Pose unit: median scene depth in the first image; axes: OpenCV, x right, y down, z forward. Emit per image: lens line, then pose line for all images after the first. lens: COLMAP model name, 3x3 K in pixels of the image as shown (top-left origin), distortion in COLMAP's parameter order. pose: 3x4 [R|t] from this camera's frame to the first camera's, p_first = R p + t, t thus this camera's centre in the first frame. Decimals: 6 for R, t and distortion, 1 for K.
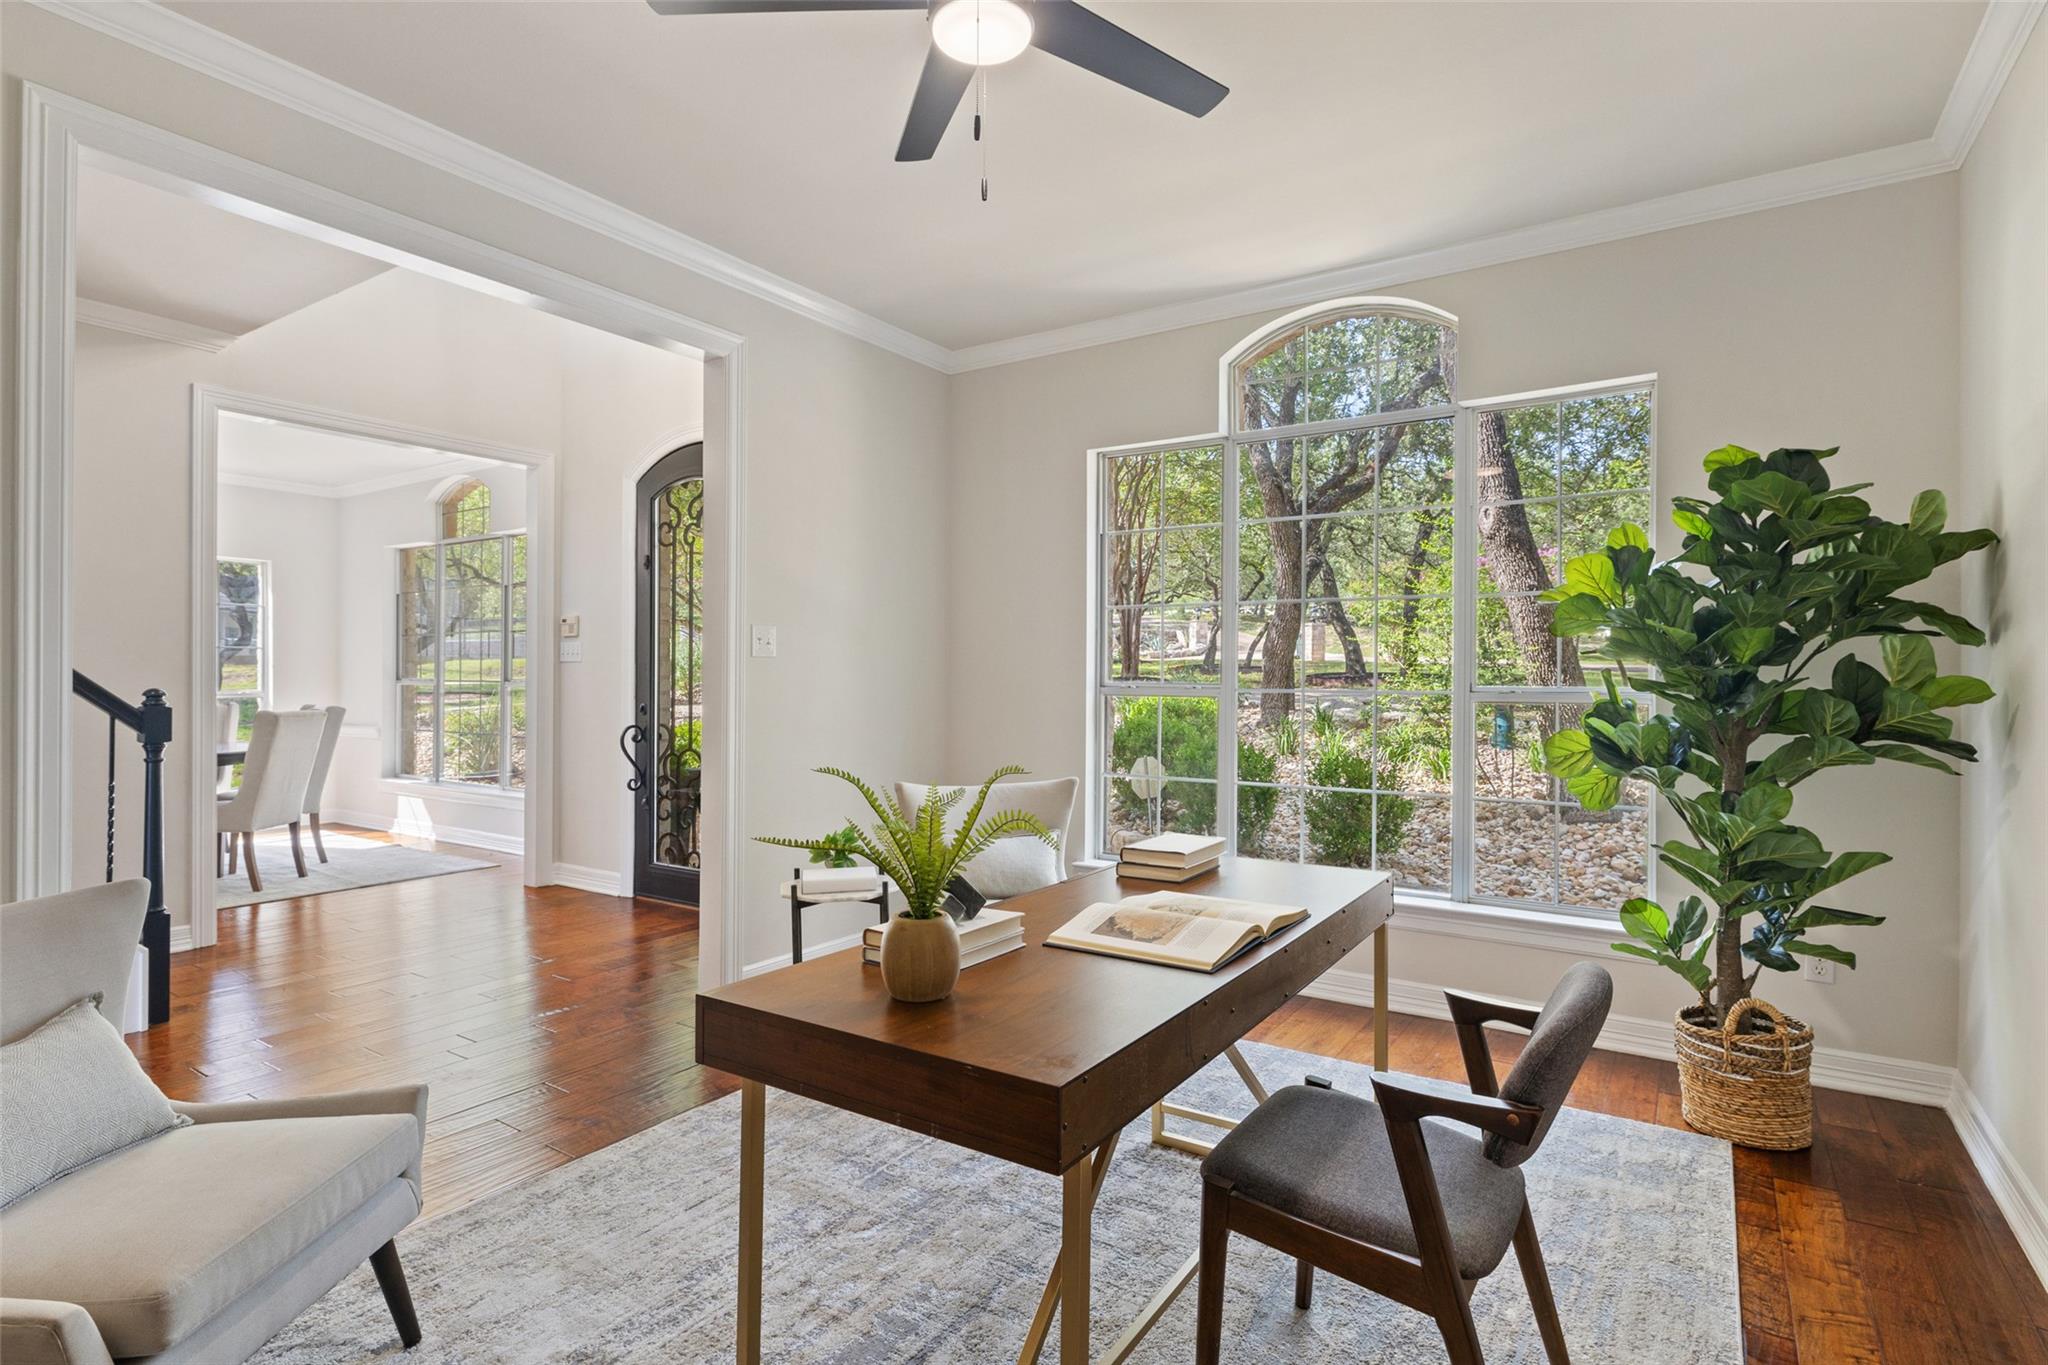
lens RADIAL K [[1020.2, 0, 1038.7], [0, 1020.2, 683.1], [0, 0, 1]] dist [-0.001395, -0.000167]
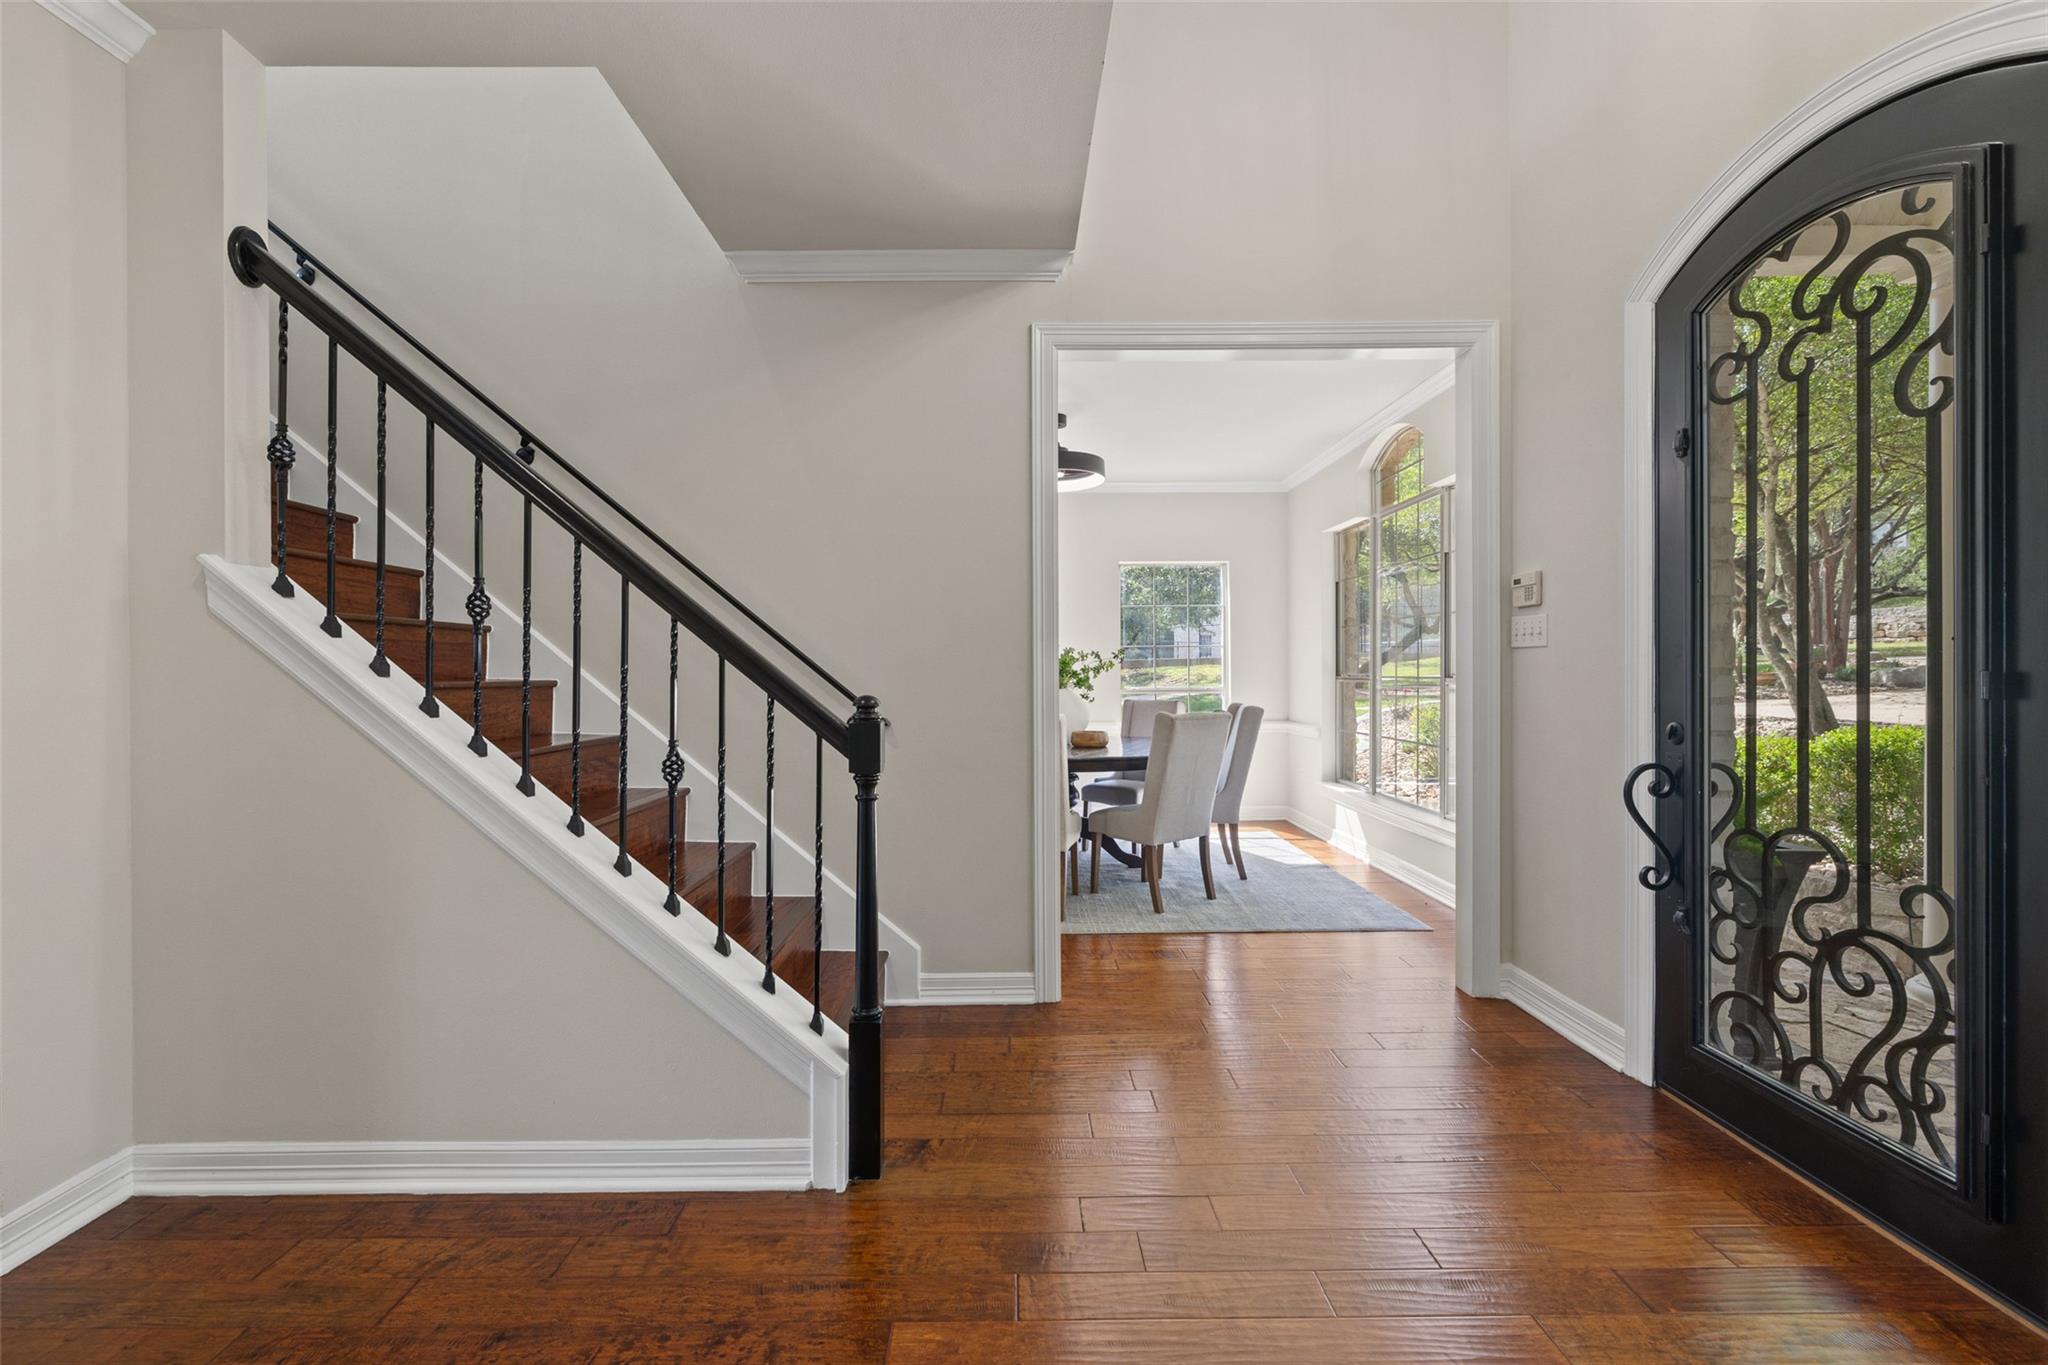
lens RADIAL K [[855.6, 0, 985.4], [0, 855.6, 677.0], [0, 0, 1]] dist [0.001217, 0.000056]
pose [[0.521236, -0.003642, -0.853405, -0.199886], [0.005495, 0.999984, -0.000911, -0.004436], [0.853395, -0.004214, 0.521248, 0.477474]]
